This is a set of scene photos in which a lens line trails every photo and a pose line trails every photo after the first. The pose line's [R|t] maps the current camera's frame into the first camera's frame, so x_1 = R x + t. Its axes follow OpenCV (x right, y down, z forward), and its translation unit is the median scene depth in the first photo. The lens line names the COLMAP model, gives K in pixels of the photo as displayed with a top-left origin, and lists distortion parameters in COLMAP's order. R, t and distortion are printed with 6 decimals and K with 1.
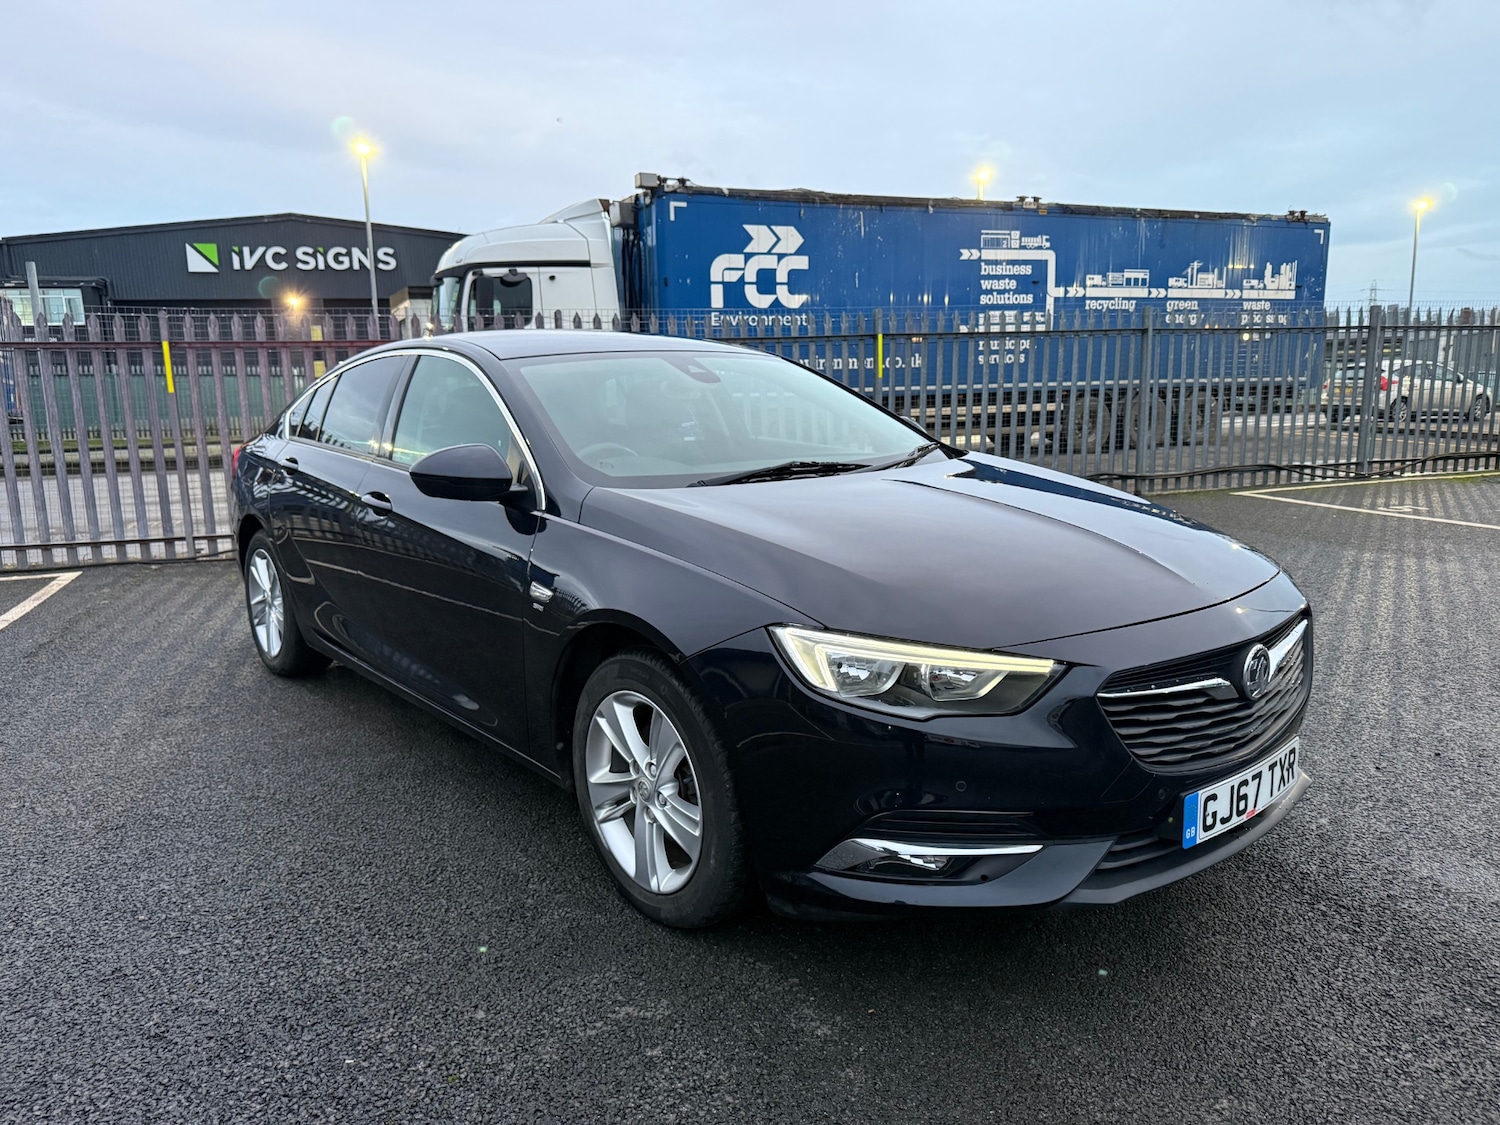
lens RADIAL K [[1033.5, 0, 741.5], [0, 1033.5, 584.9], [0, 0, 1]] dist [0.040607, -0.046879]
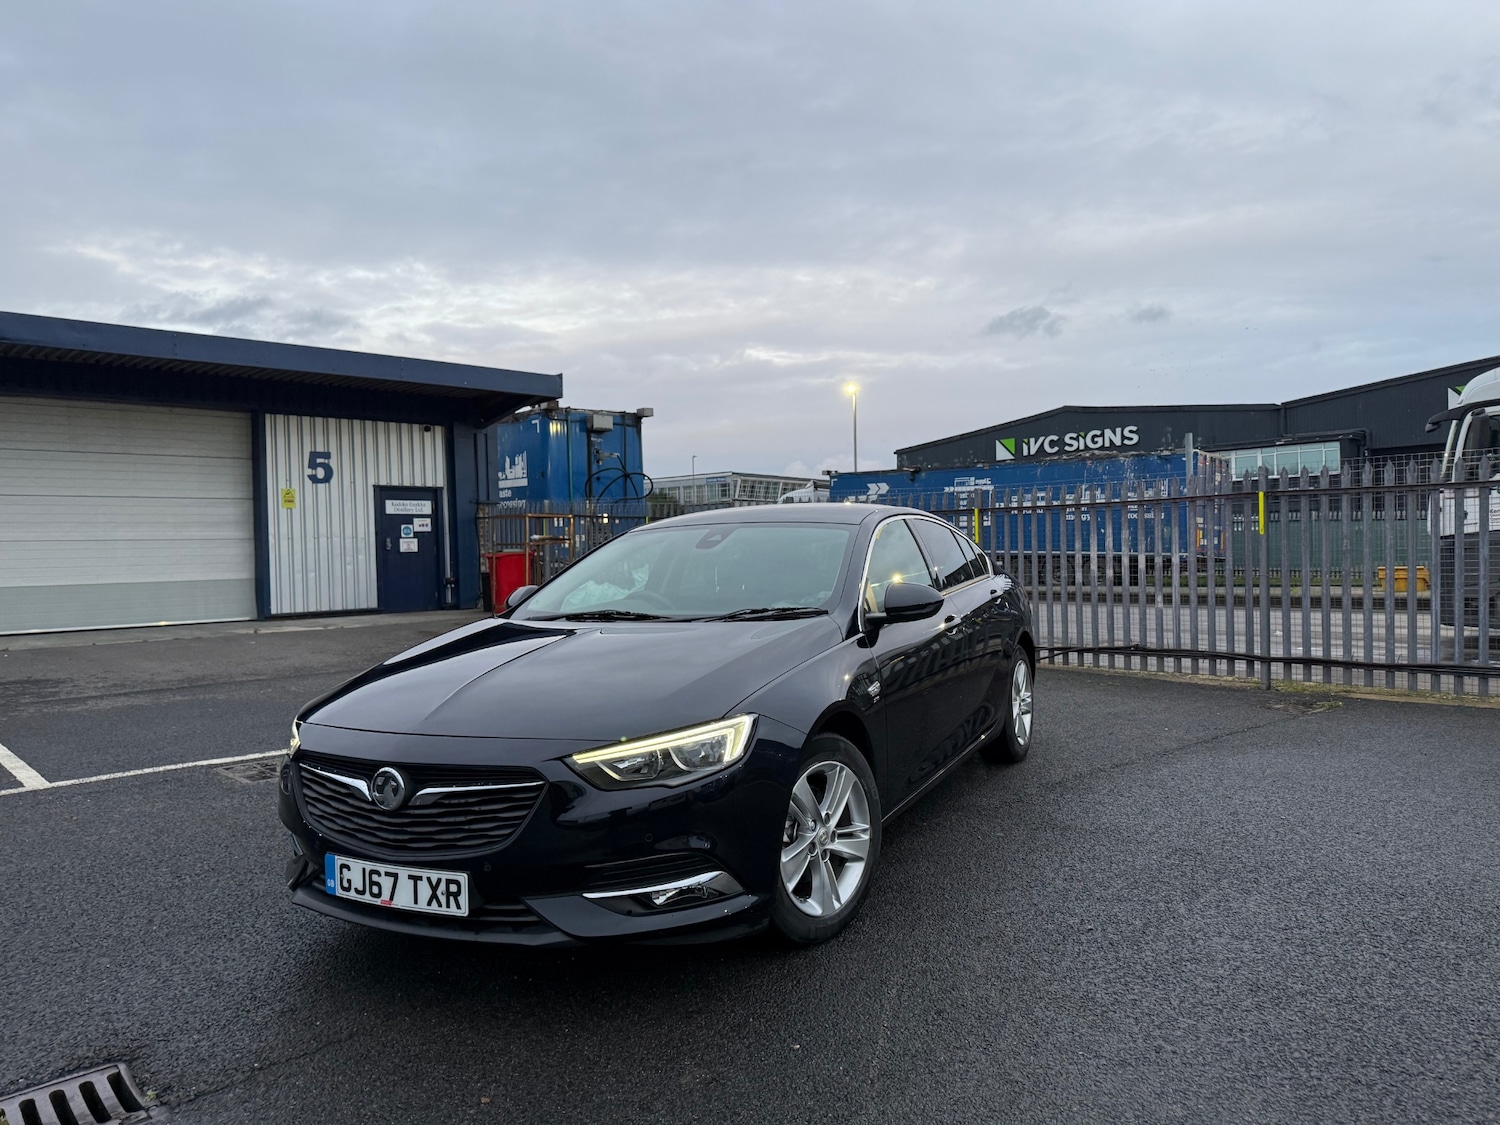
lens RADIAL K [[1033.5, 0, 748.8], [0, 1033.5, 564.6], [0, 0, 1]] dist [0.040607, -0.046879]
pose [[0.411366, 0.024837, -0.911132, 0.123286], [-0.162793, 0.985558, -0.046633, -0.014261], [0.896815, 0.167509, 0.409468, 0.052685]]
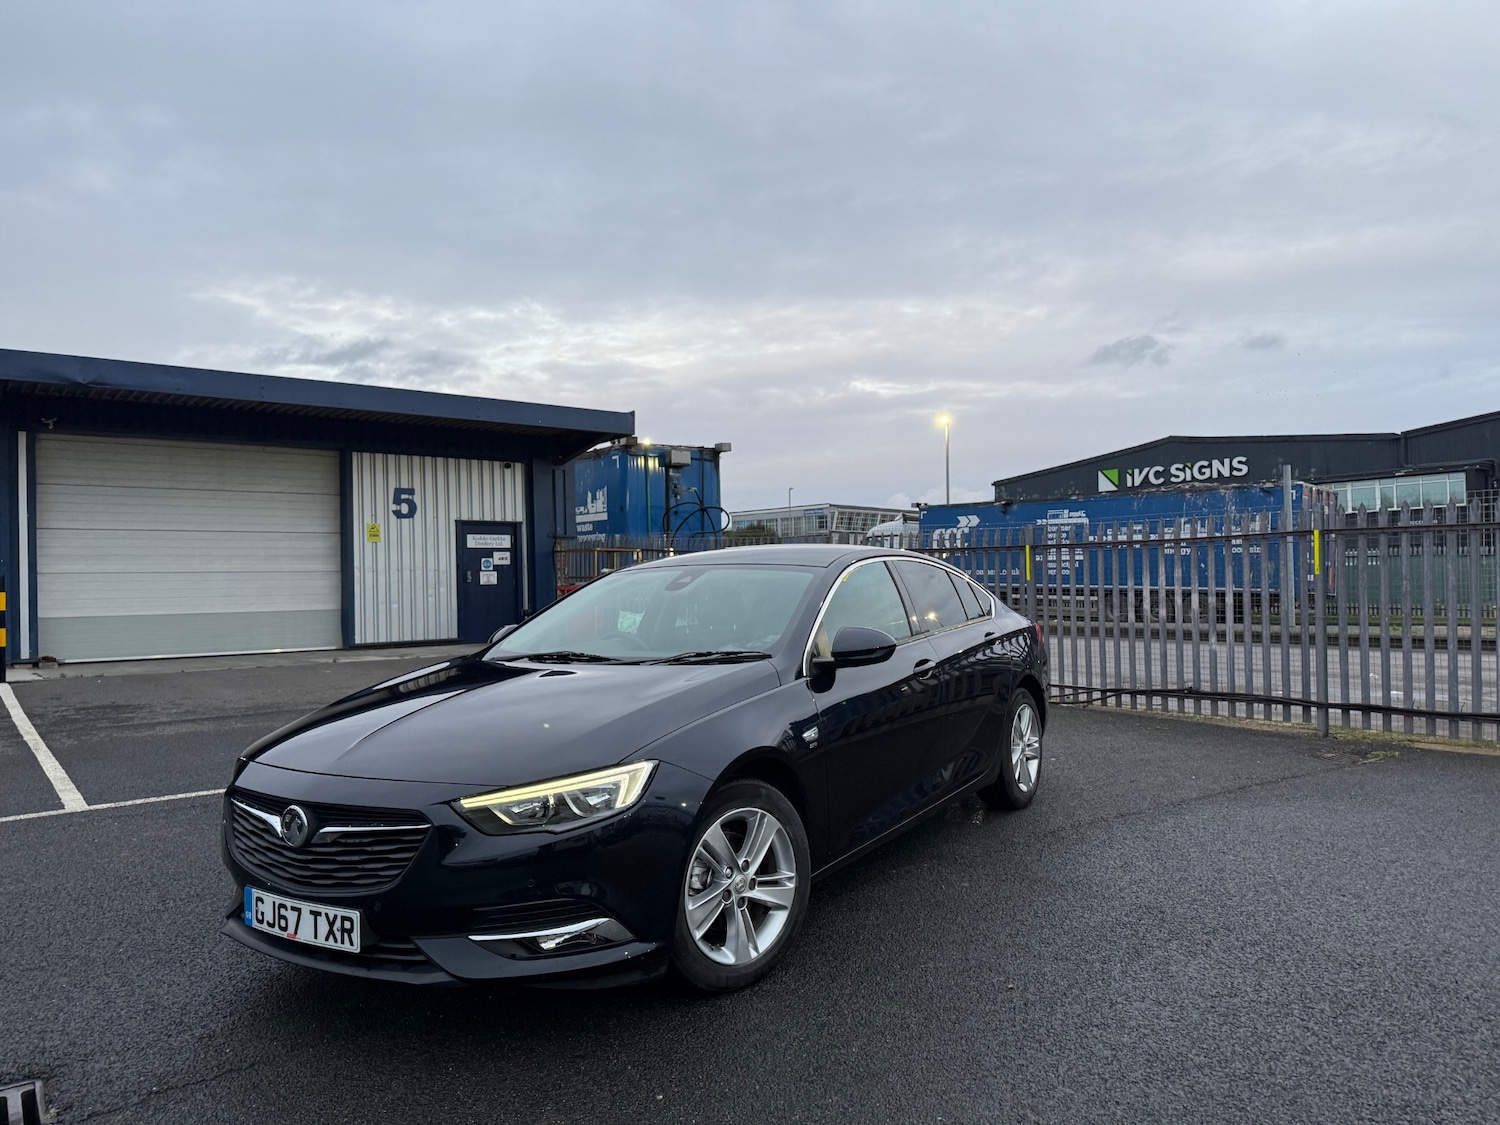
lens RADIAL K [[1033.5, 0, 760.9], [0, 1033.5, 563.4], [0, 0, 1]] dist [0.040607, -0.046879]
pose [[0.328344, -0.002293, -0.944555, 0.130965], [-0.173073, 0.982921, -0.062549, -0.018698], [0.928567, 0.184015, 0.322339, 0.068627]]
